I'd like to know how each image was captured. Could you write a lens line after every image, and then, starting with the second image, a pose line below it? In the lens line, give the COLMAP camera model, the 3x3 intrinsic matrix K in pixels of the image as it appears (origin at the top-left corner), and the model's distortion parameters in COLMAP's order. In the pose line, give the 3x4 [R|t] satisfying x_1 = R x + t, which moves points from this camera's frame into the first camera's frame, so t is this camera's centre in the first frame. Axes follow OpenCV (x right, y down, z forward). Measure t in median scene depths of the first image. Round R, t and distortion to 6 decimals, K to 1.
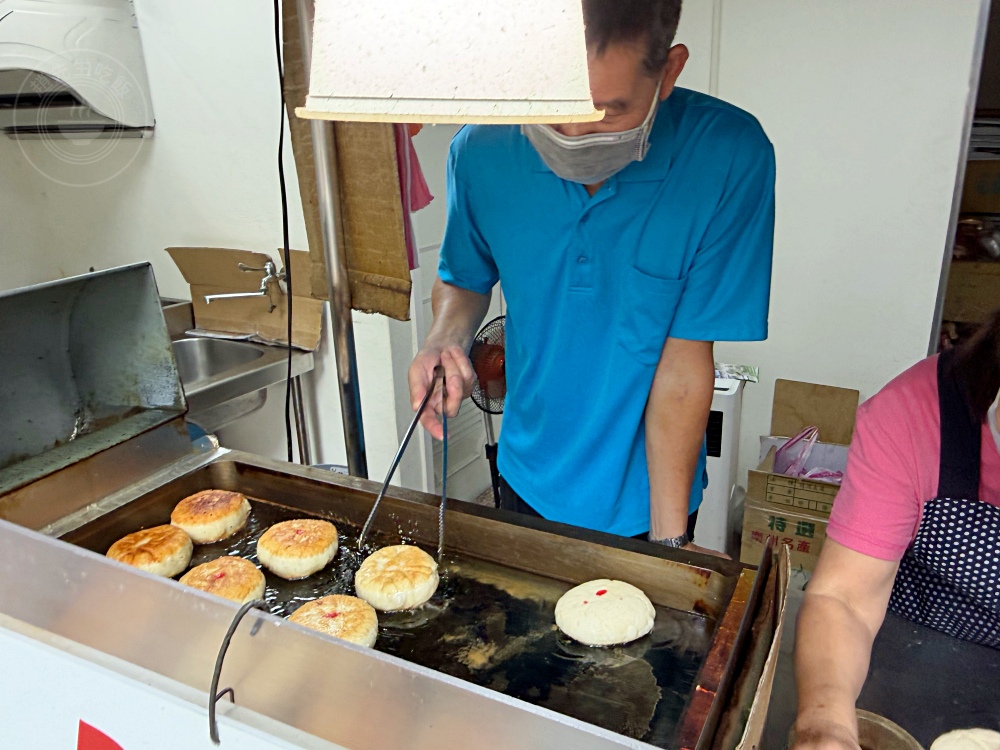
lens RADIAL K [[767.9, 0, 505.9], [0, 767.9, 383.1], [0, 0, 1]] dist [0.028978, -0.049079]
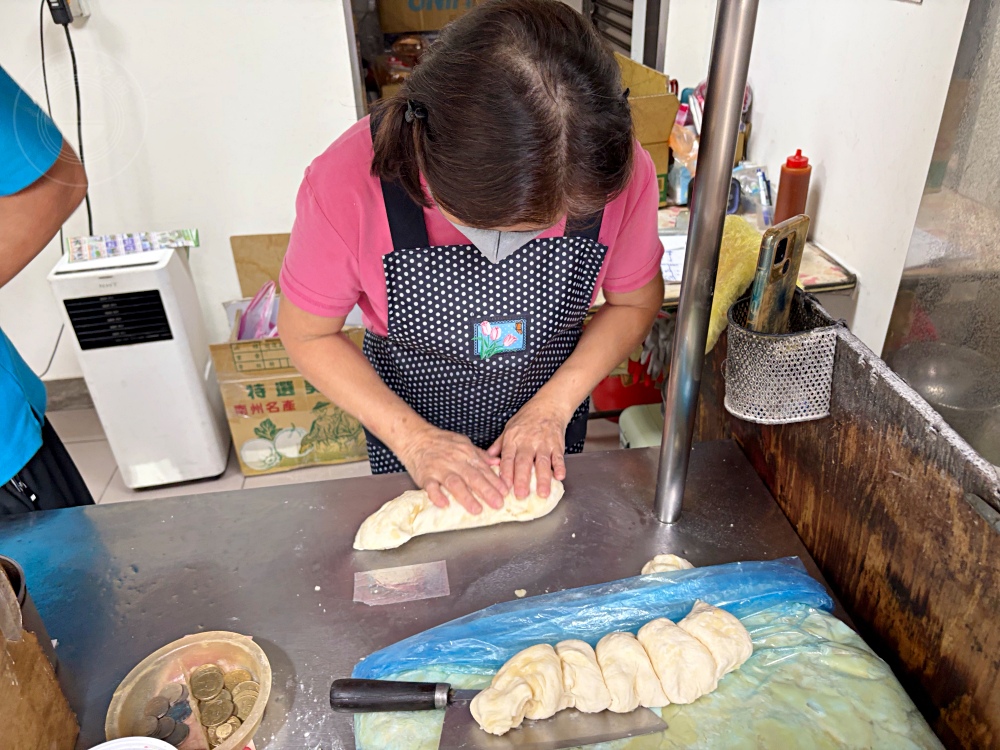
lens RADIAL K [[767.9, 0, 492.0], [0, 767.9, 380.5], [0, 0, 1]] dist [0.028978, -0.049079]
pose [[0.833452, -0.286776, 0.472352, 0.149320], [0.195723, 0.952581, 0.232986, 0.006082], [-0.516768, -0.101732, 0.850059, 0.044253]]
